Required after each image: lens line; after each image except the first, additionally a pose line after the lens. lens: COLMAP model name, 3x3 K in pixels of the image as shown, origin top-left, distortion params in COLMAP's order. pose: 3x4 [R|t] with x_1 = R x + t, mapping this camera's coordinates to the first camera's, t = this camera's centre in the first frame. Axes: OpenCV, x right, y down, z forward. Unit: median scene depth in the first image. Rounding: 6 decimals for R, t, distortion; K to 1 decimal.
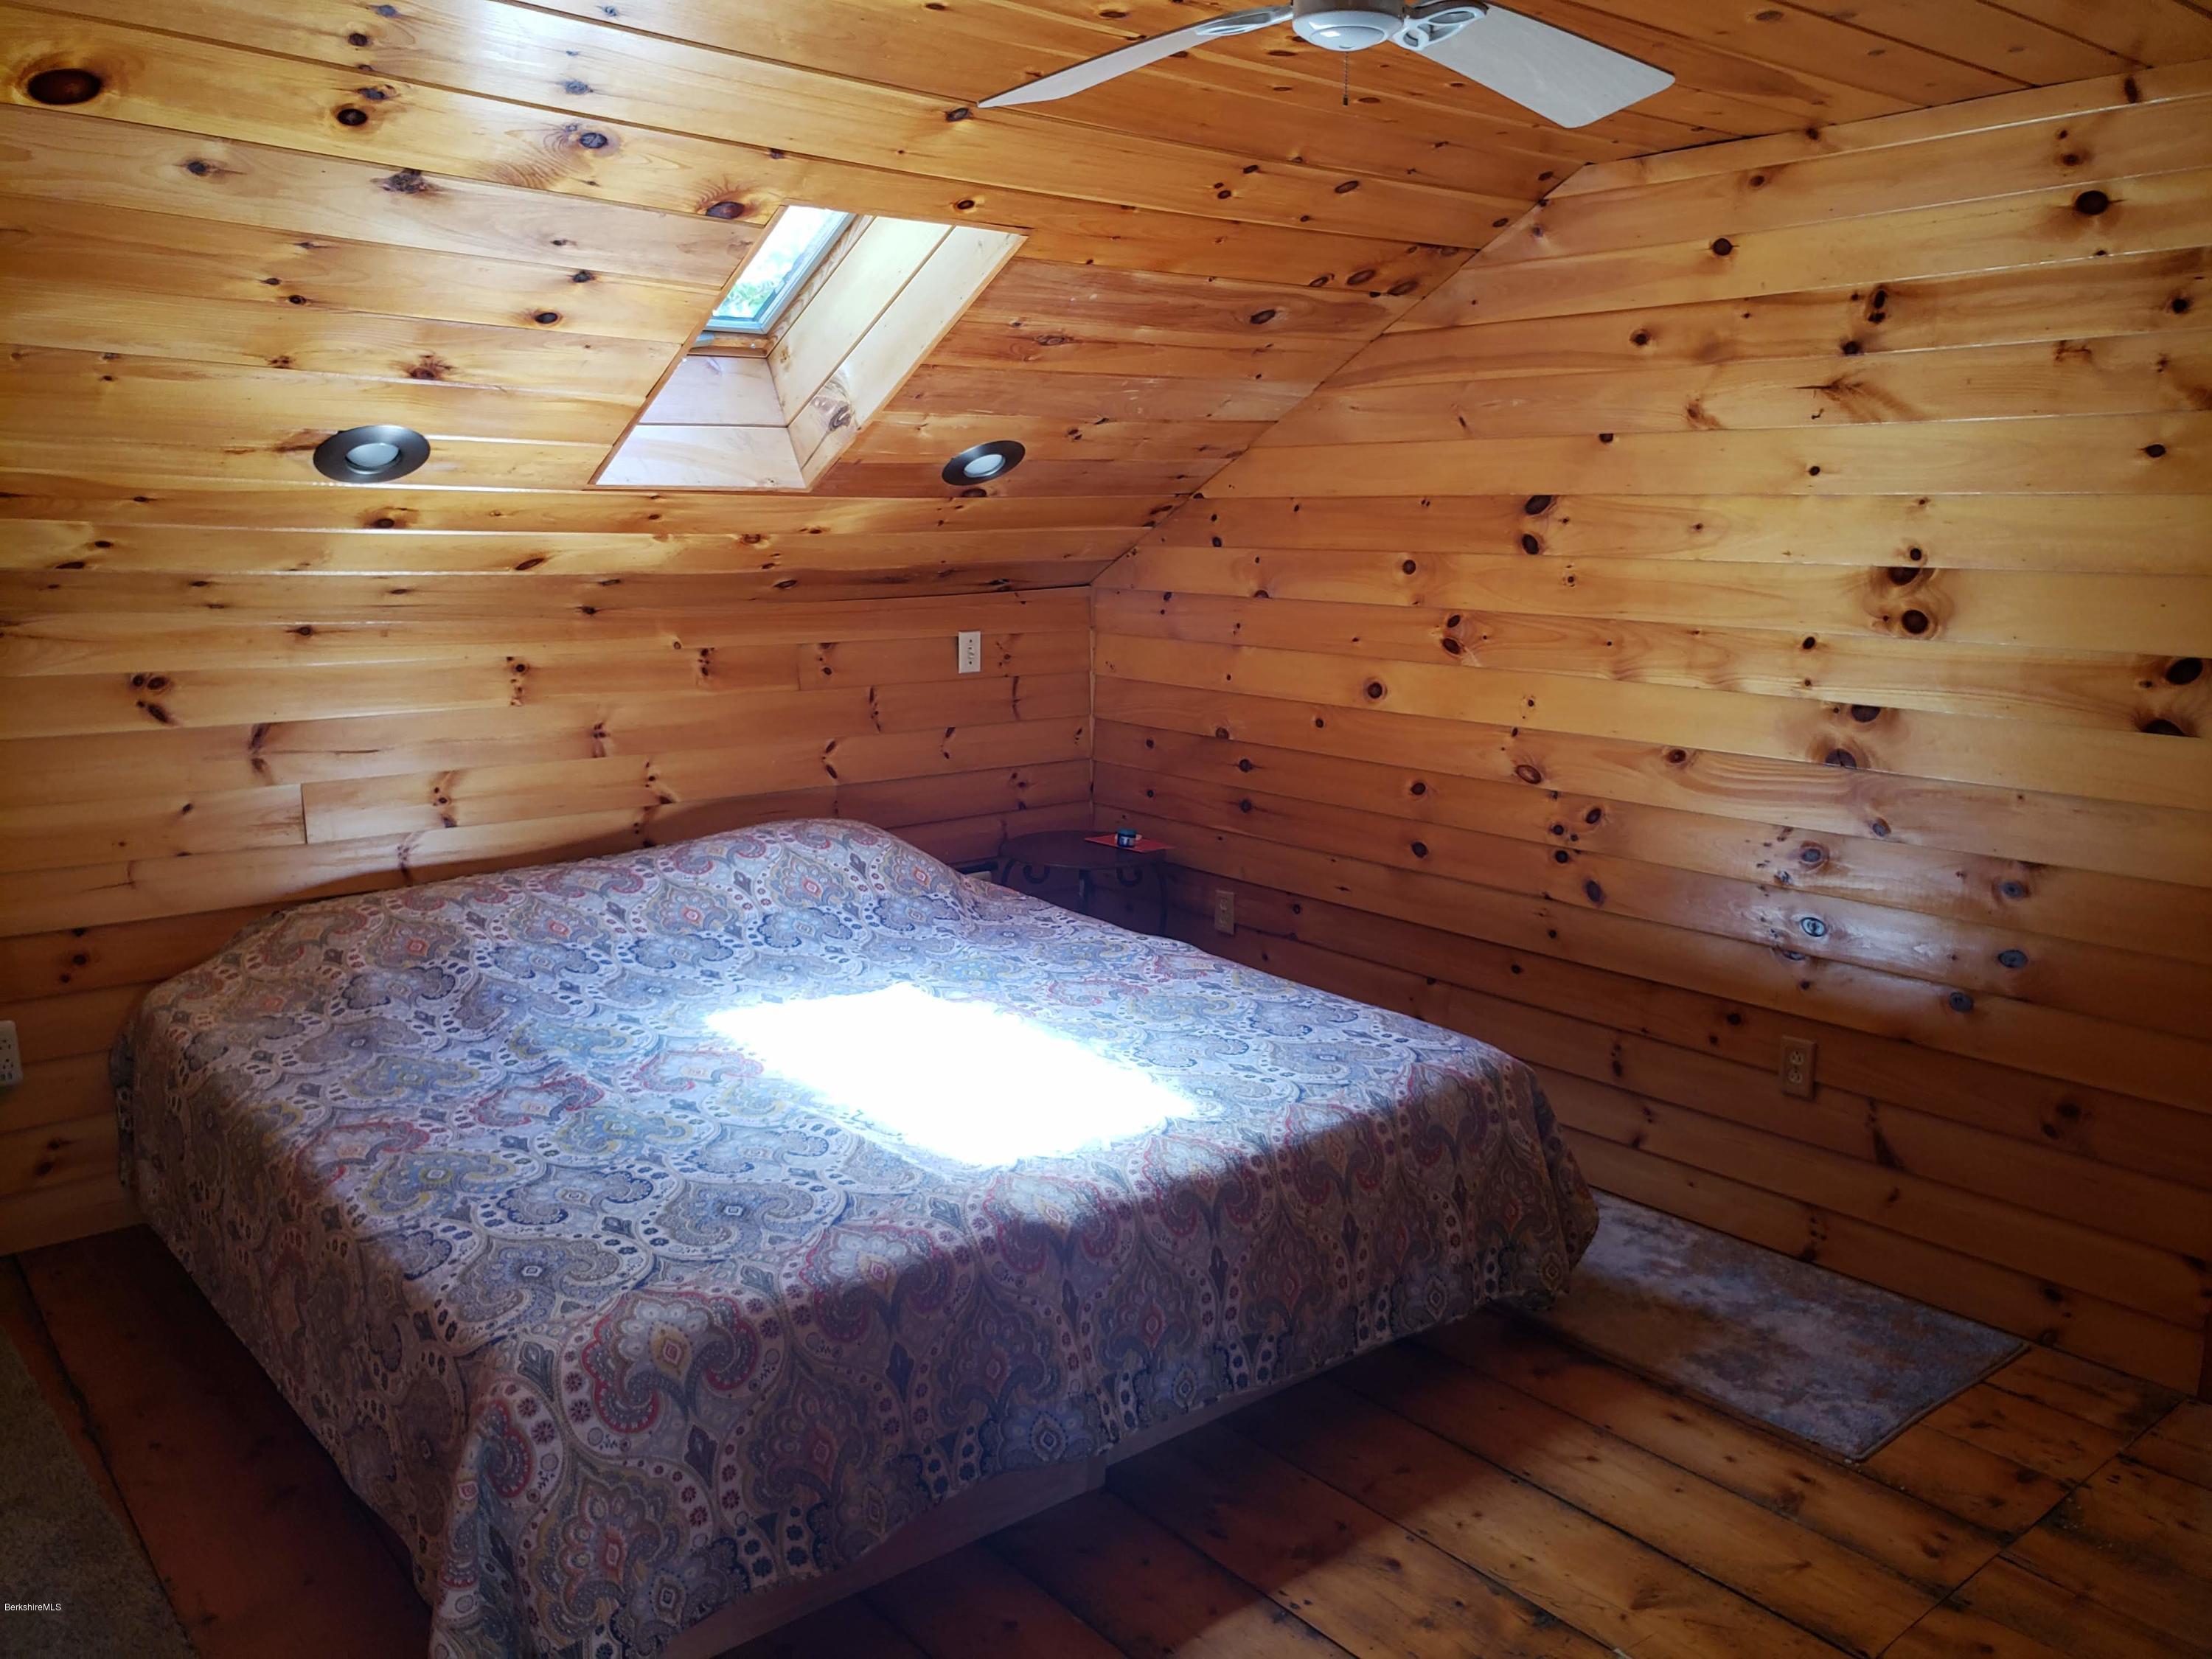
lens RADIAL K [[1728.6, 0, 1103.8], [0, 1728.6, 834.5], [0, 0, 1]] dist [0.010902, 0.024060]
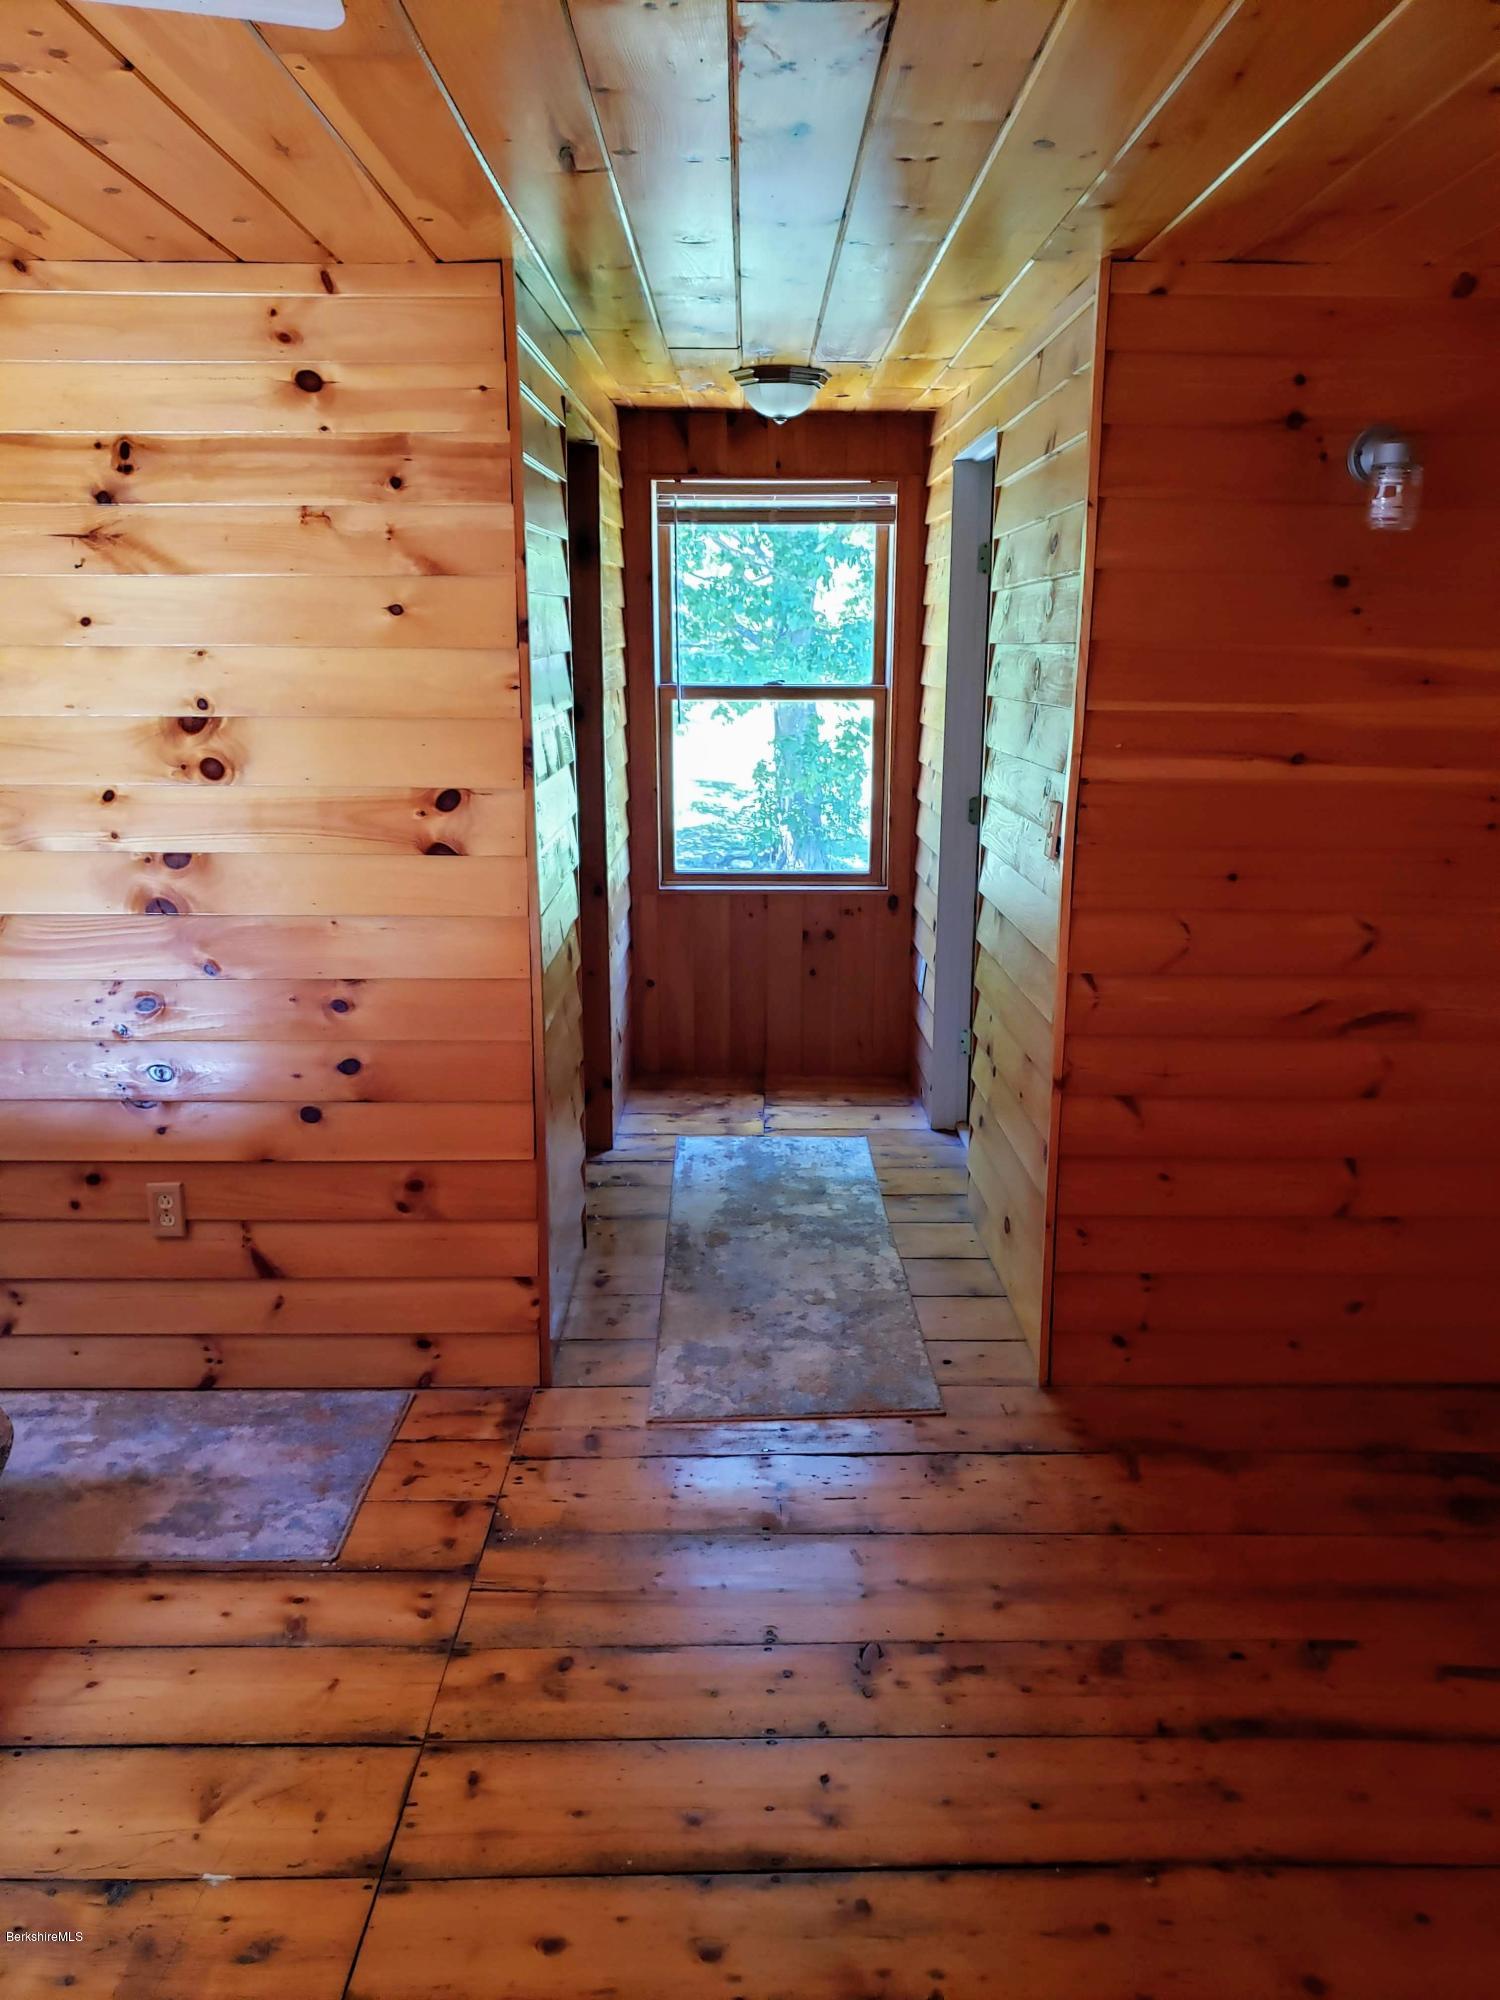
lens RADIAL K [[1562.9, 0, 746.8], [0, 1562.9, 1008.5], [0, 0, 1]] dist [0.010902, 0.024060]
pose [[0.641451, -0.172269, 0.747572, -0.057074], [0.146607, 0.984029, 0.100962, -0.029027], [-0.753025, 0.044837, 0.656462, 0.145500]]
